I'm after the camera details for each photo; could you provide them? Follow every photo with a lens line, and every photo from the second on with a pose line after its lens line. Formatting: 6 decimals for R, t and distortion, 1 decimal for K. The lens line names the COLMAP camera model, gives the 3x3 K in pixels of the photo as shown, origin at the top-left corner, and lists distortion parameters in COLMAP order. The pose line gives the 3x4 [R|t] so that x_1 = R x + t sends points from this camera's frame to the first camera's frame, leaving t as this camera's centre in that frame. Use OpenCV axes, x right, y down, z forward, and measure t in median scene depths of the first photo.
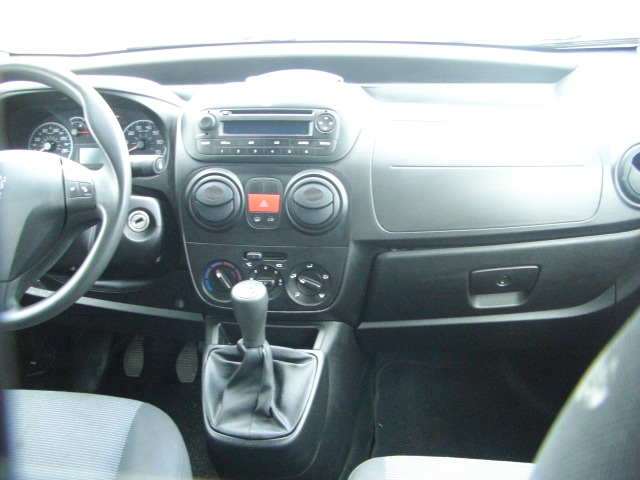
lens RADIAL K [[708.7, 0, 318.3], [0, 708.7, 236.4], [0, 0, 1]] dist [-0.137022, 0.000000]
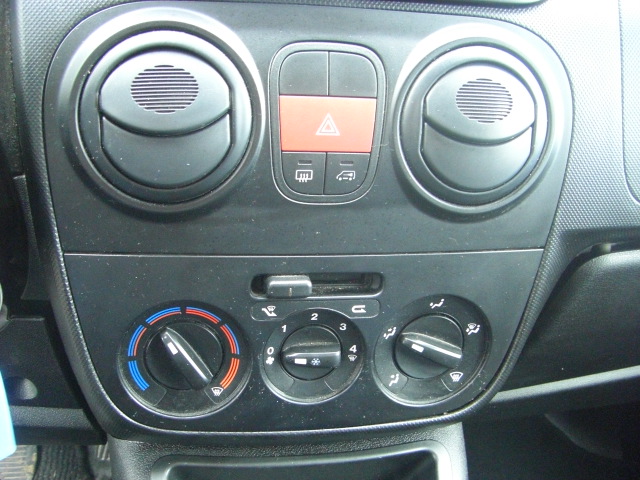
lens RADIAL K [[708.7, 0, 314.3], [0, 708.7, 244.1], [0, 0, 1]] dist [-0.137022, 0.000000]
pose [[0.951353, -0.050447, 0.303946, -0.177868], [0.013196, 0.992271, 0.123386, -0.032403], [-0.307821, -0.113373, 0.944665, 0.689147]]
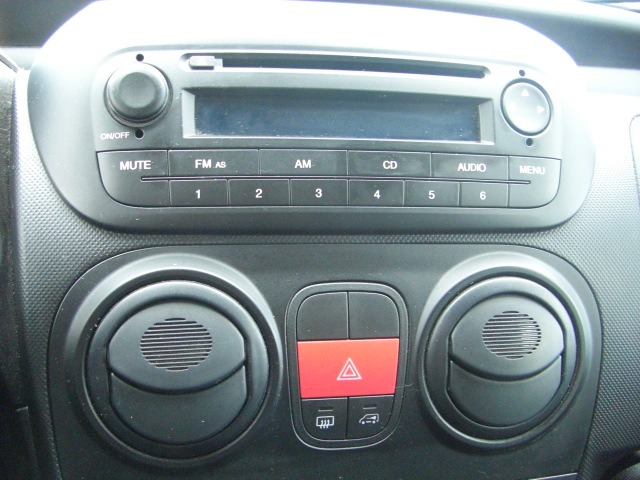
lens RADIAL K [[708.7, 0, 318.0], [0, 708.7, 258.7], [0, 0, 1]] dist [-0.137022, 0.000000]
pose [[0.949482, -0.030502, 0.312336, -0.177872], [0.042190, 0.998637, -0.030730, -0.083059], [-0.310973, 0.042355, 0.949474, 0.709233]]
